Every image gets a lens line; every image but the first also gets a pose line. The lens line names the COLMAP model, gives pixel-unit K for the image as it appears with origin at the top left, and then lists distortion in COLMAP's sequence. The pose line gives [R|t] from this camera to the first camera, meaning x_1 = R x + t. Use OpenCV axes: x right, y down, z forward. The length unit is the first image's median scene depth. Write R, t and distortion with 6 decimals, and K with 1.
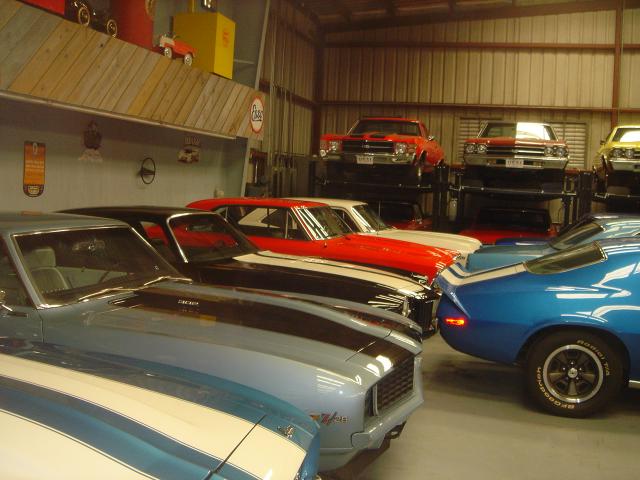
lens RADIAL K [[712.9, 0, 320.0], [0, 712.9, 240.0], [0, 0, 1]] dist [-0.129788, 0.015479]
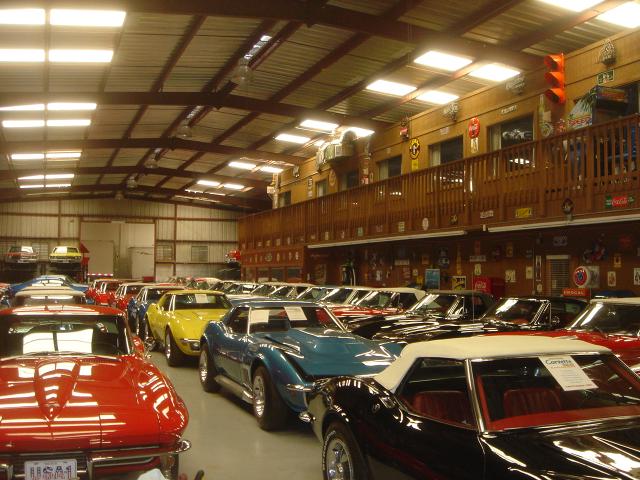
lens RADIAL K [[712.9, 0, 320.0], [0, 712.9, 240.0], [0, 0, 1]] dist [-0.129788, 0.015479]
pose [[0.788631, -0.014283, 0.614700, -0.444181], [0.075555, 0.994405, -0.073829, 0.097602], [-0.610206, 0.104667, 0.785298, -1.737696]]
